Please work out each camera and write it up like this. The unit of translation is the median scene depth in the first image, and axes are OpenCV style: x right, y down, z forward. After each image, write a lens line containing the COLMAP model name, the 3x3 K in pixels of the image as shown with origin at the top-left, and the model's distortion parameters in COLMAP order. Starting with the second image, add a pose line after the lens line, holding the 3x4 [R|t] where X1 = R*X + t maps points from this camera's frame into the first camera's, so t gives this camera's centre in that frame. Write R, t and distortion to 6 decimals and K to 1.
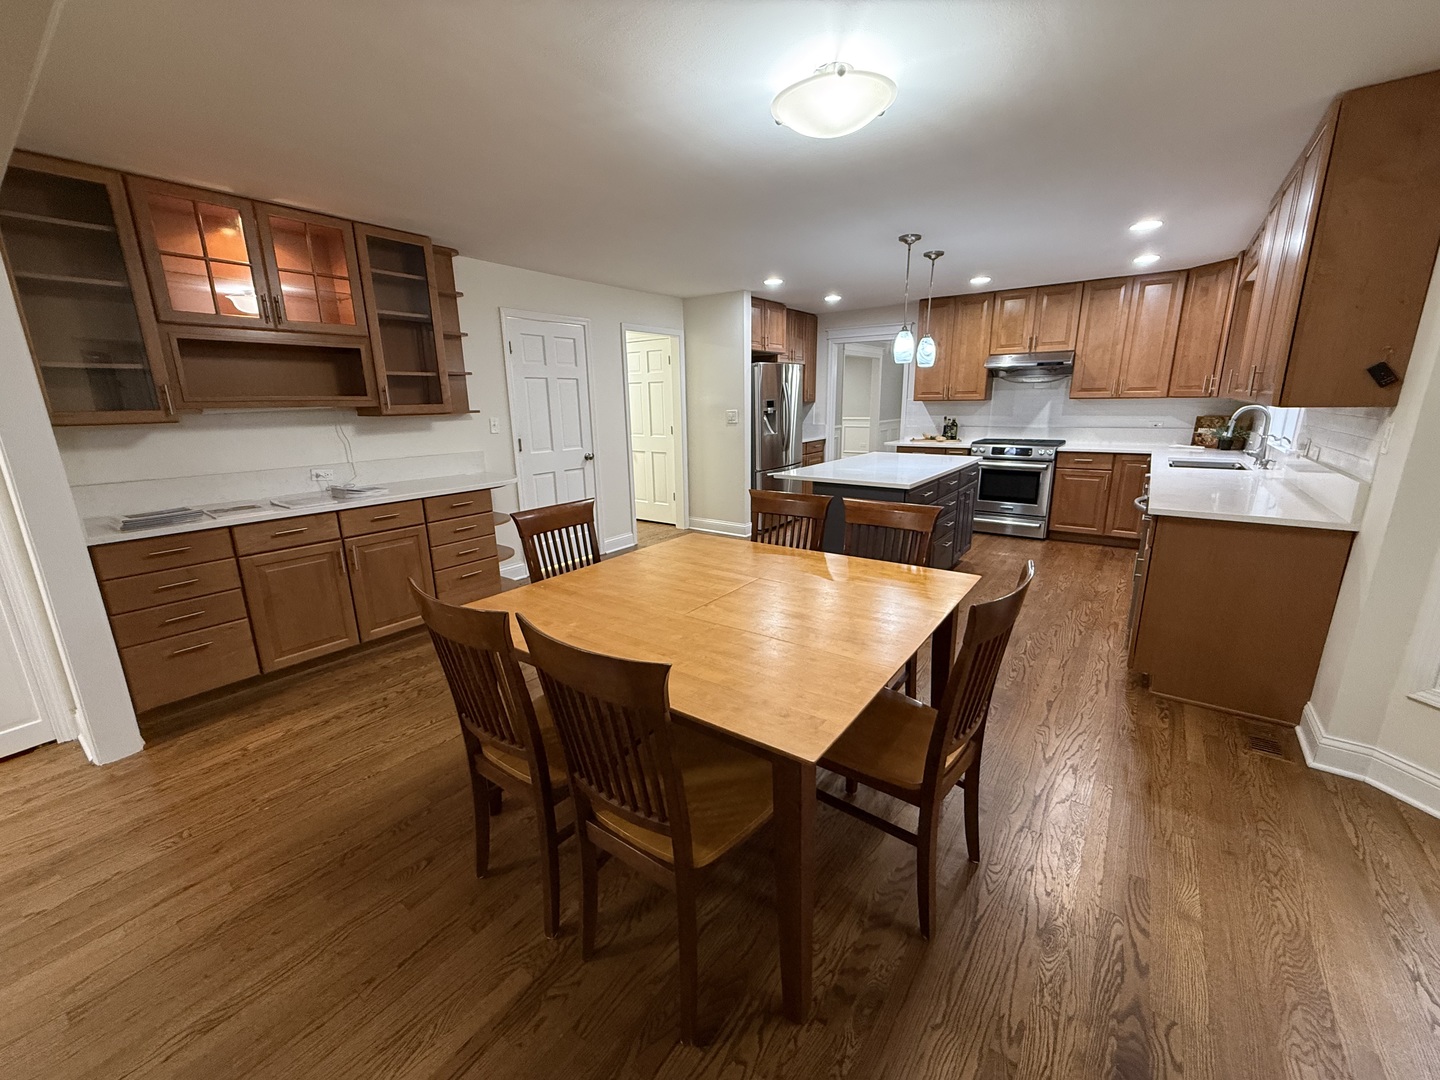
lens RADIAL K [[576.1, 0, 716.6], [0, 576.1, 541.3], [0, 0, 1]] dist [0.000703, -0.000154]
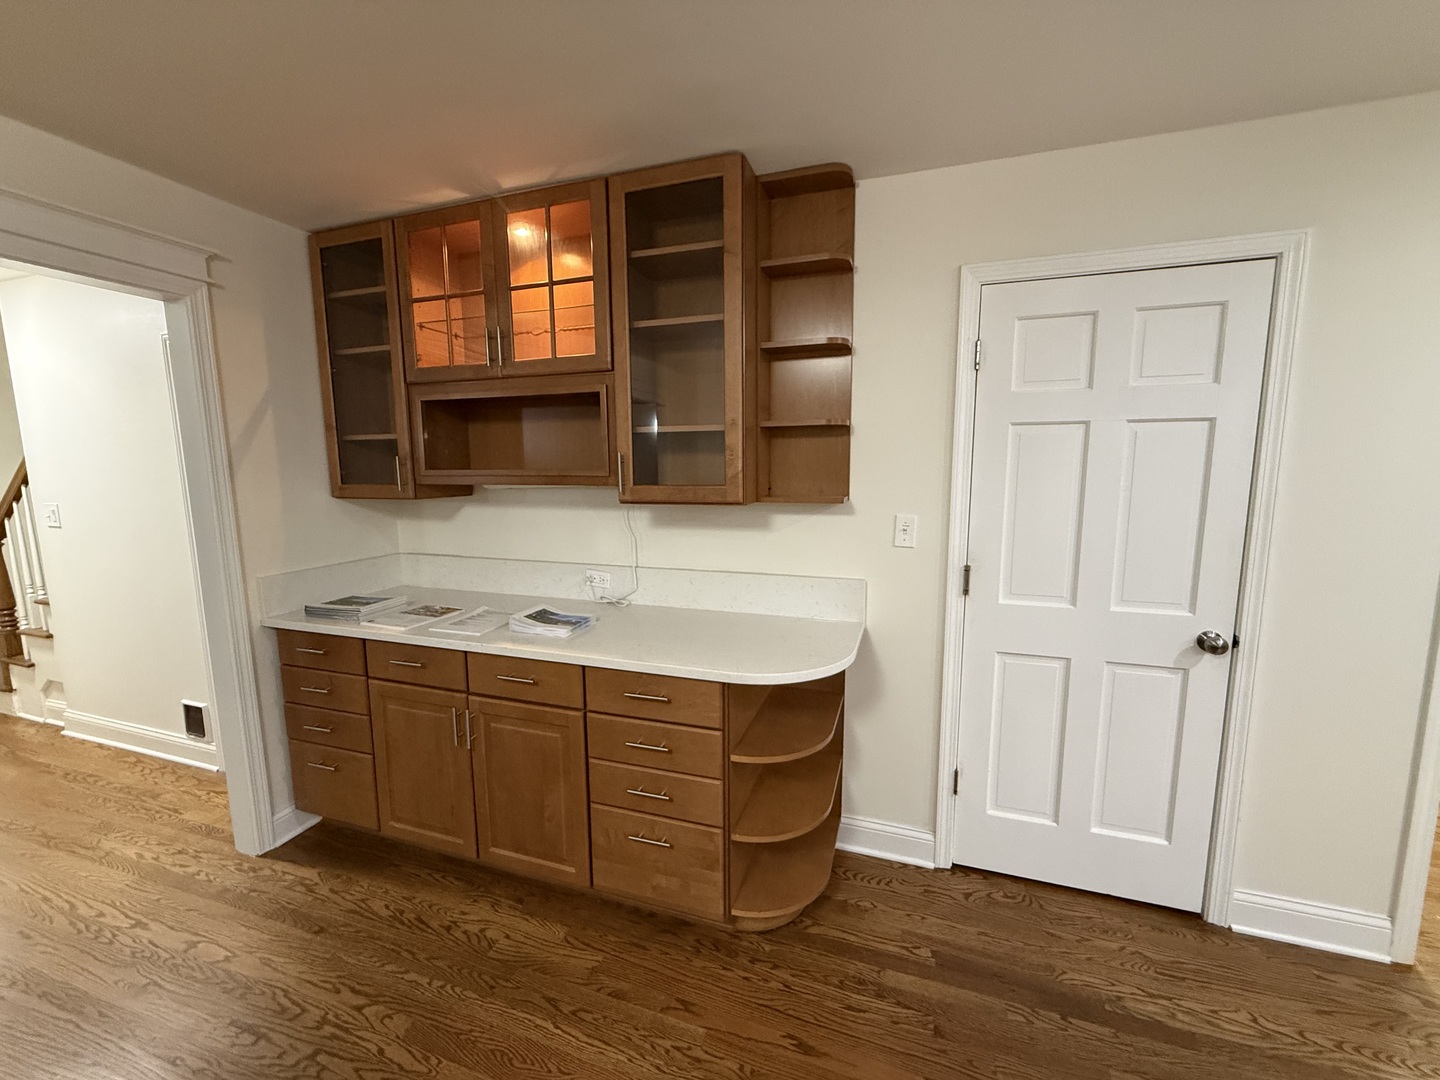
lens RADIAL K [[576.1, 0, 720.1], [0, 576.1, 535.9], [0, 0, 1]] dist [0.000703, -0.000154]
pose [[0.303765, 0.133981, -0.943279, 0.002692], [-0.226925, 0.971744, 0.064948, -0.256417], [0.925328, 0.194325, 0.325585, 0.951602]]
